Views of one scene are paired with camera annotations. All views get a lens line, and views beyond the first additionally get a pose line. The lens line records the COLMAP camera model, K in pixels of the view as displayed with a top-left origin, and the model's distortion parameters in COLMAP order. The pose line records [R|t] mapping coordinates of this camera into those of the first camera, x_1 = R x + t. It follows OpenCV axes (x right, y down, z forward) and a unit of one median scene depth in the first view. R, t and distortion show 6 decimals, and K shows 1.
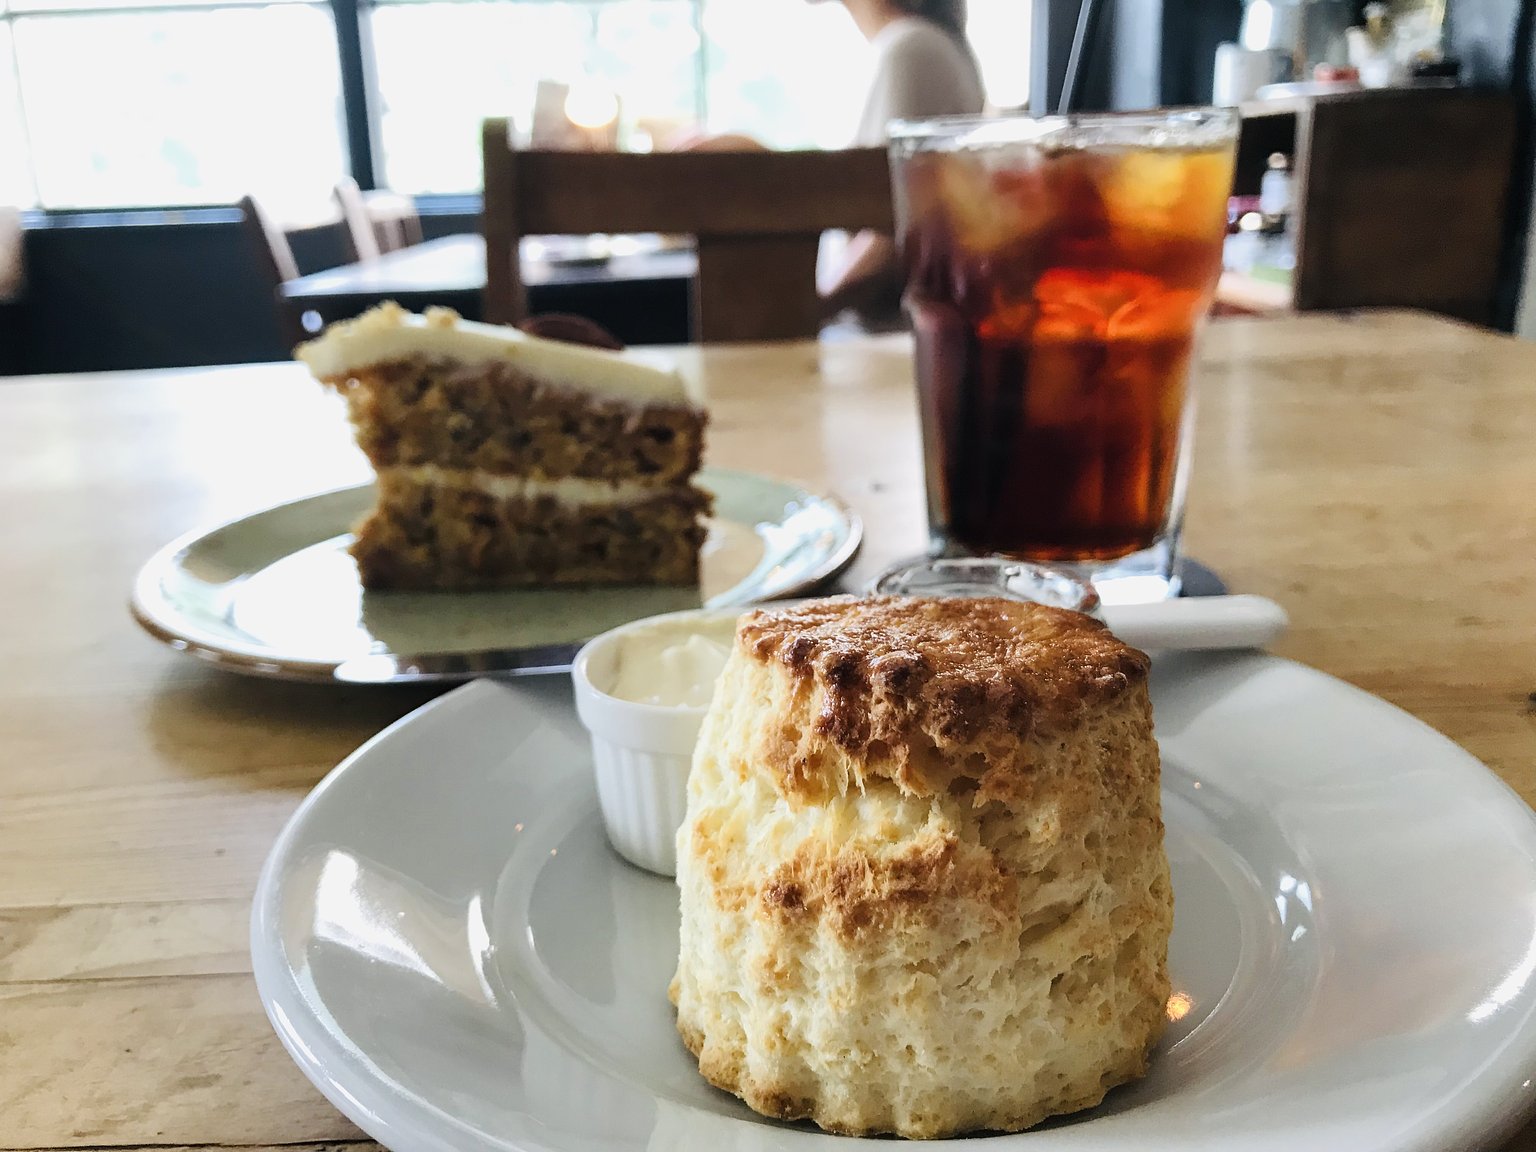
lens RADIAL K [[1327.7, 0, 762.9], [0, 1327.7, 577.3], [0, 0, 1]] dist [-0.003908, -0.011186]
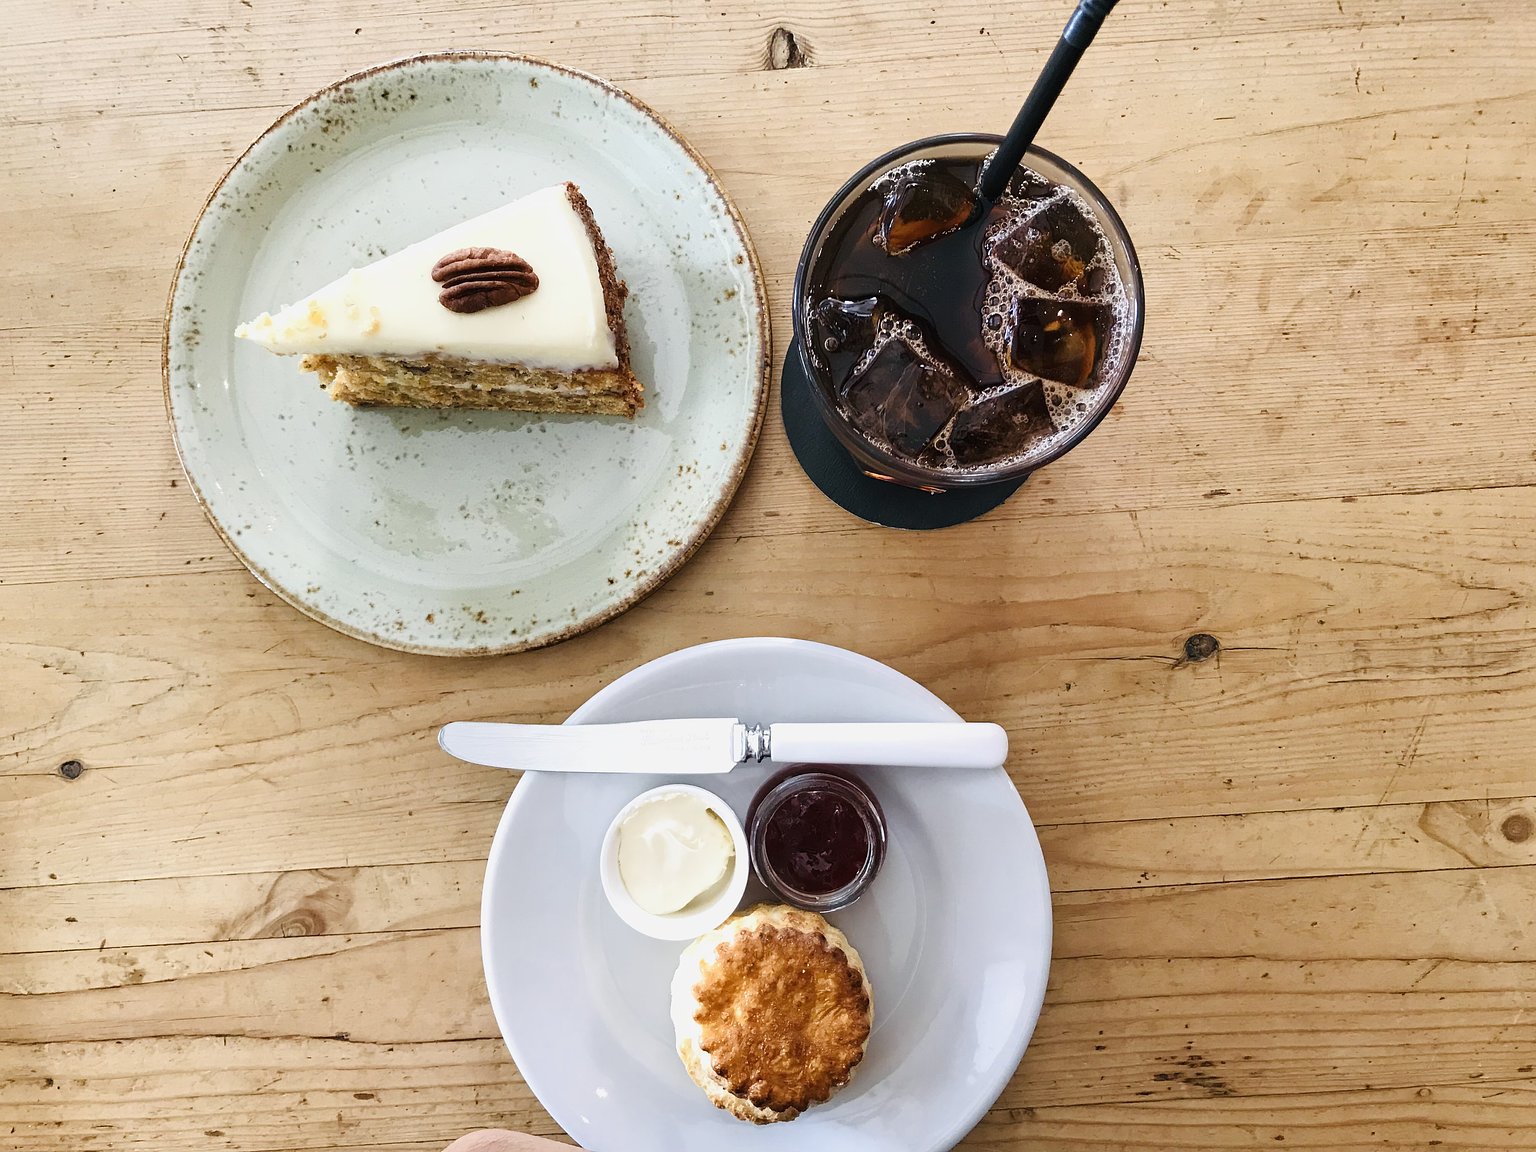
lens RADIAL K [[1274.1, 0, 768.9], [0, 1274.1, 598.5], [0, 0, 1]] dist [-0.008311, -0.011770]
pose [[0.998881, -0.041088, 0.023406, 0.100975], [-0.008063, 0.339730, 0.940488, -2.547326], [-0.046594, -0.939625, 0.339019, 1.060150]]
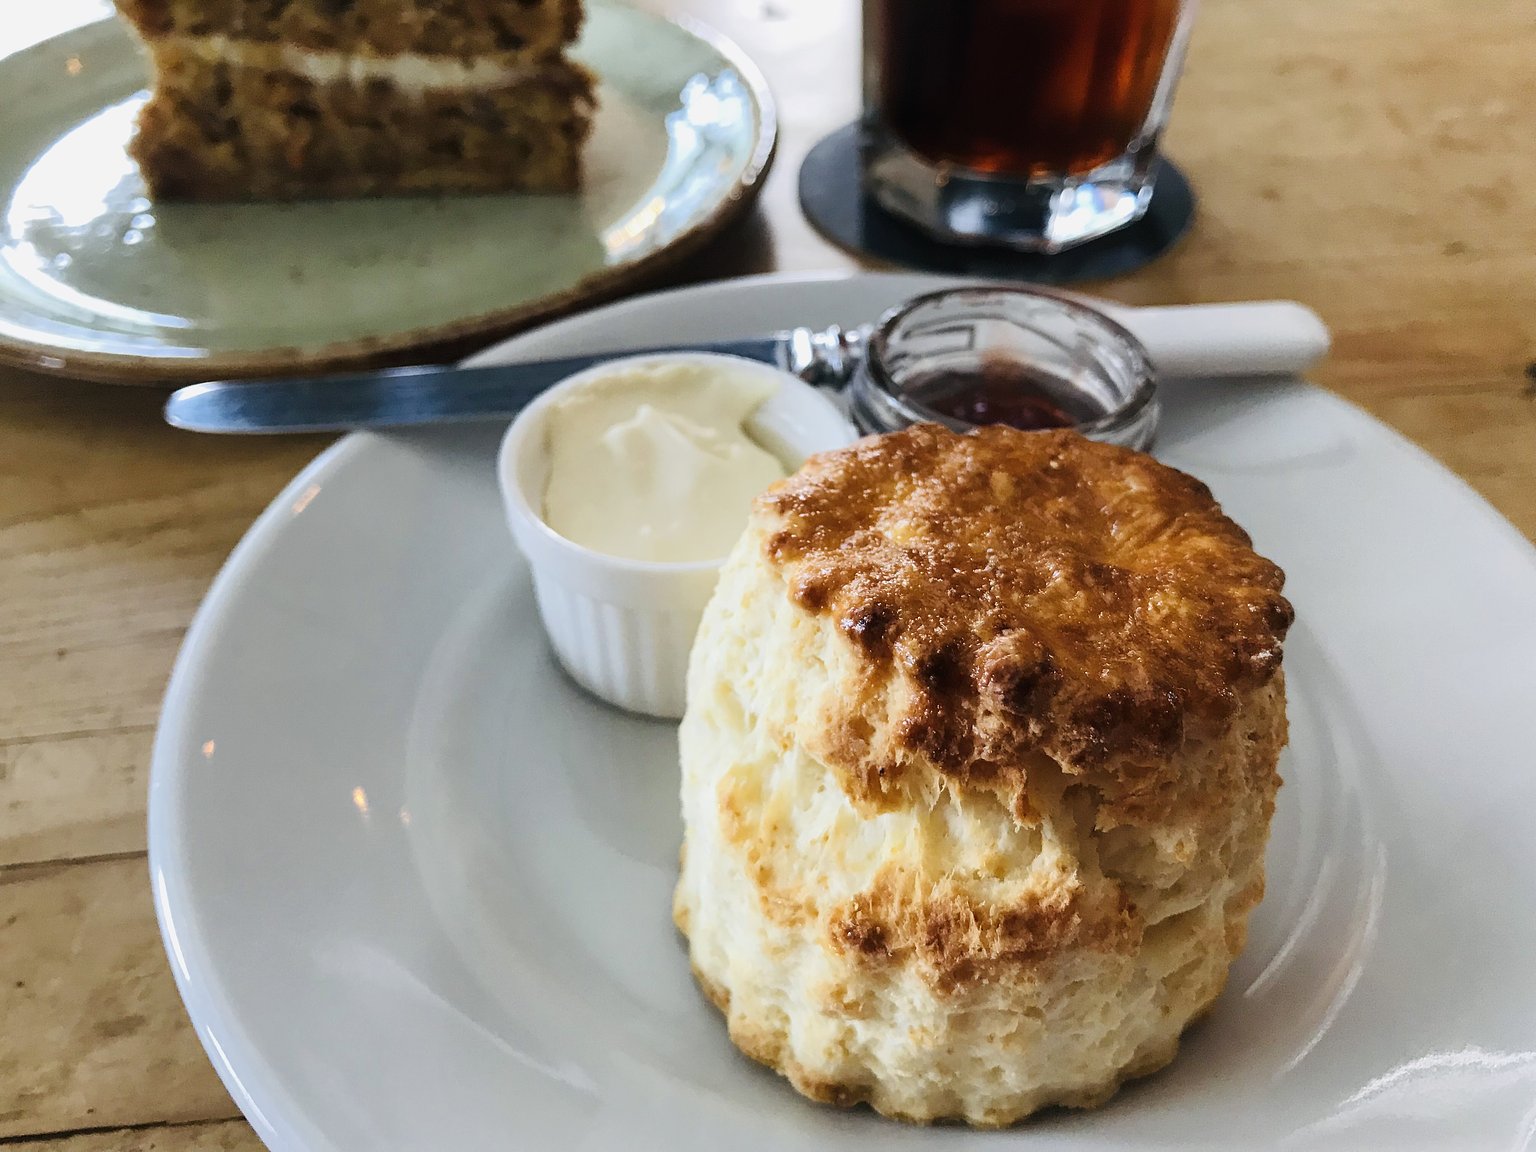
lens RADIAL K [[1327.7, 0, 762.9], [0, 1327.7, 577.3], [0, 0, 1]] dist [-0.003908, -0.011186]
pose [[0.990247, -0.047698, 0.130906, -0.136732], [-0.010893, 0.910190, 0.414048, -0.290744], [-0.138899, -0.411436, 0.900793, 0.355851]]
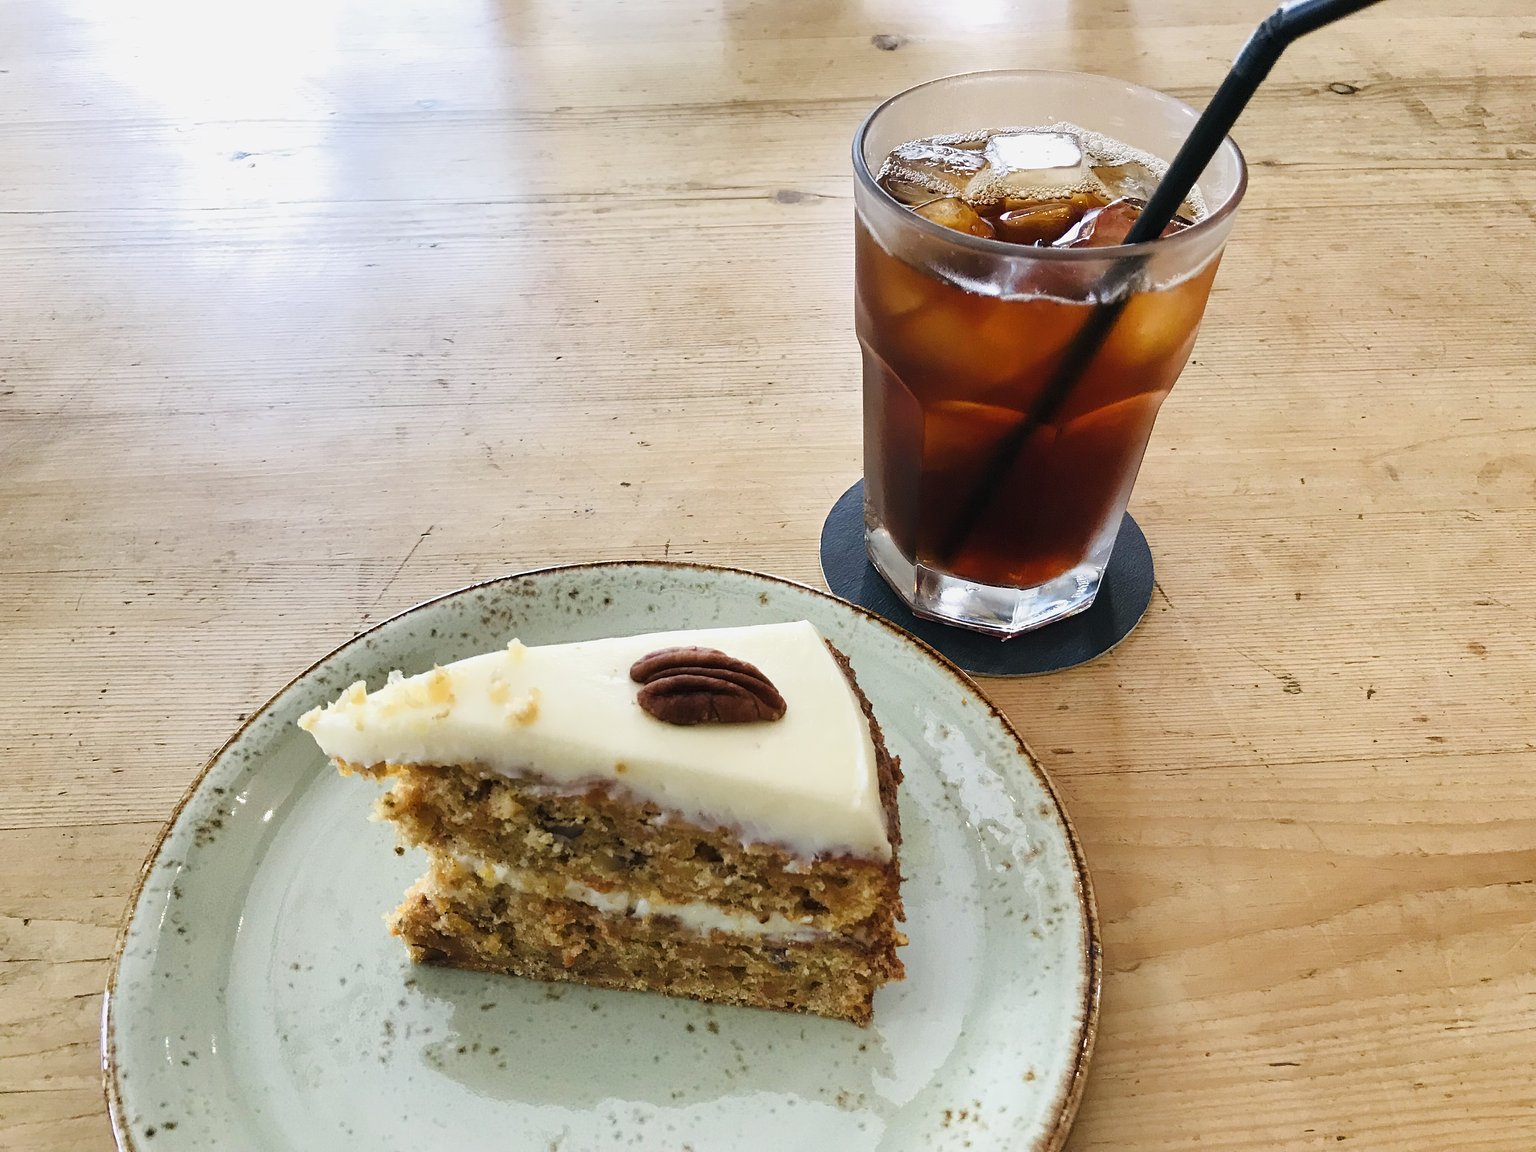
lens RADIAL K [[1327.7, 0, 762.9], [0, 1327.7, 577.3], [0, 0, 1]] dist [-0.003908, -0.011186]
pose [[0.997183, 0.073417, -0.015367, -0.276881], [-0.060298, 0.906479, 0.417924, -1.276089], [0.044613, -0.415821, 0.908352, 1.050477]]
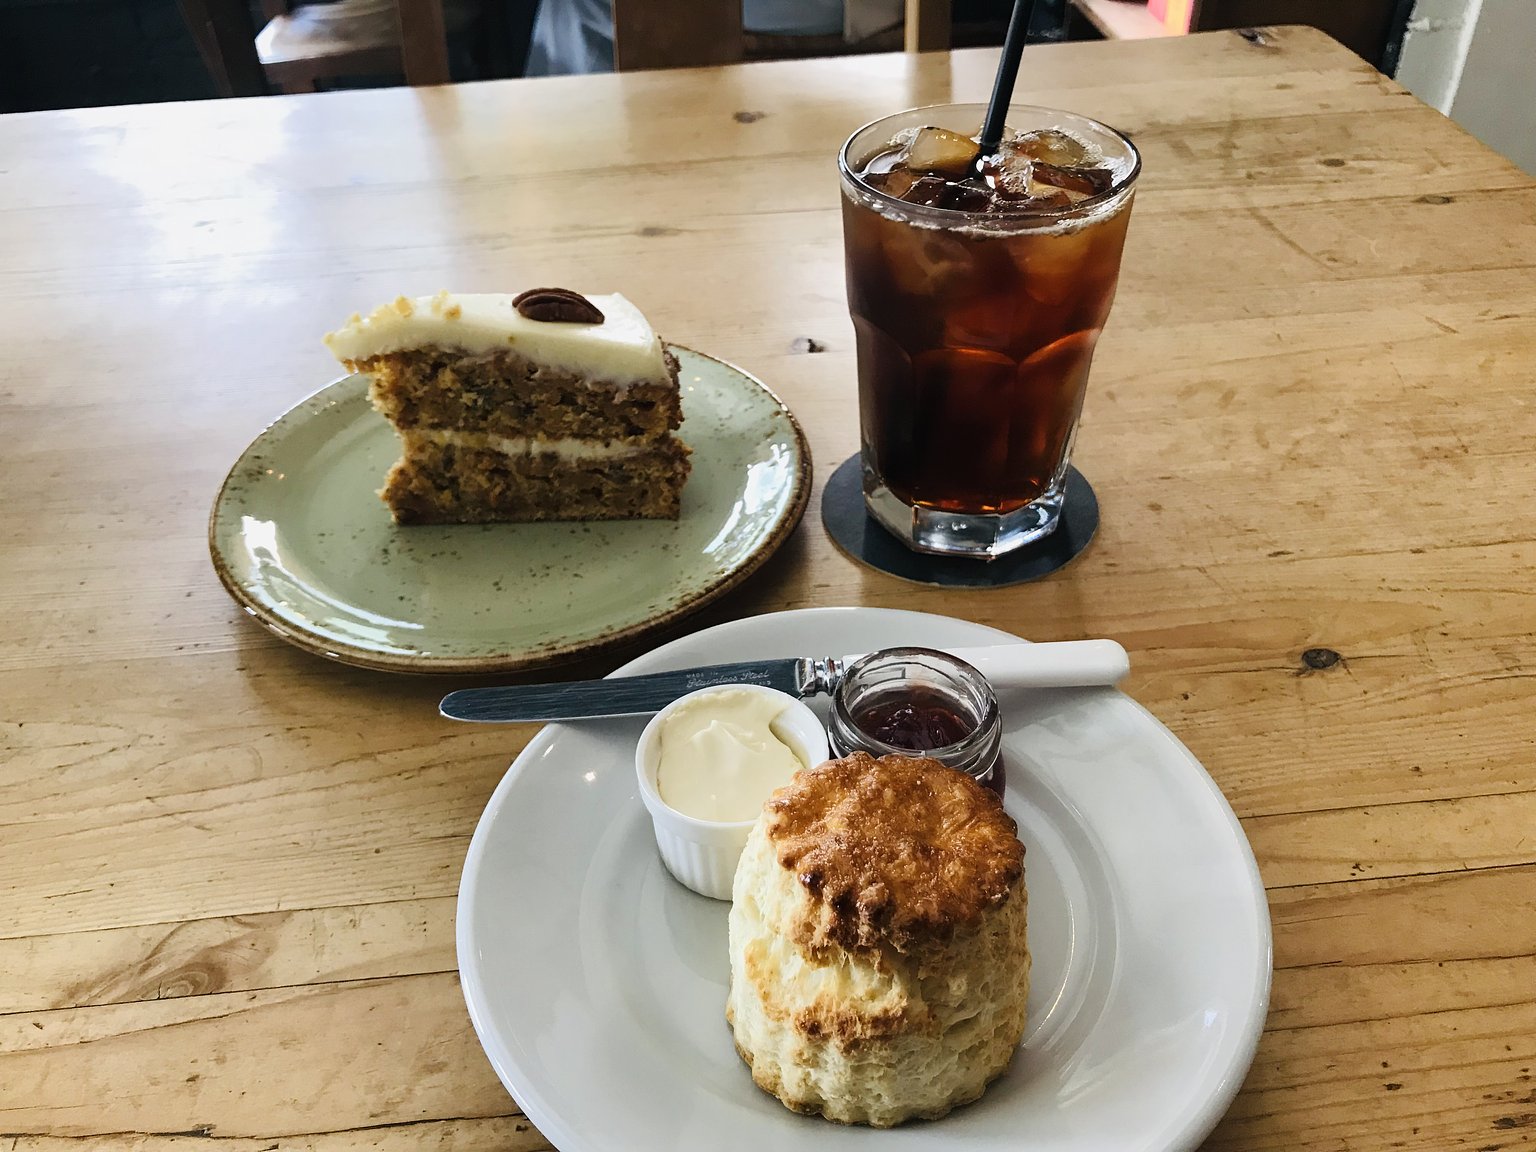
lens RADIAL K [[1297.7, 0, 768.0], [0, 1297.7, 576.0], [0, 0, 1]] dist [-0.001057, -0.006540]
pose [[0.996673, -0.038808, 0.071678, -0.132420], [0.011429, 0.937232, 0.348518, -0.882601], [-0.080705, -0.346539, 0.934557, -0.367683]]
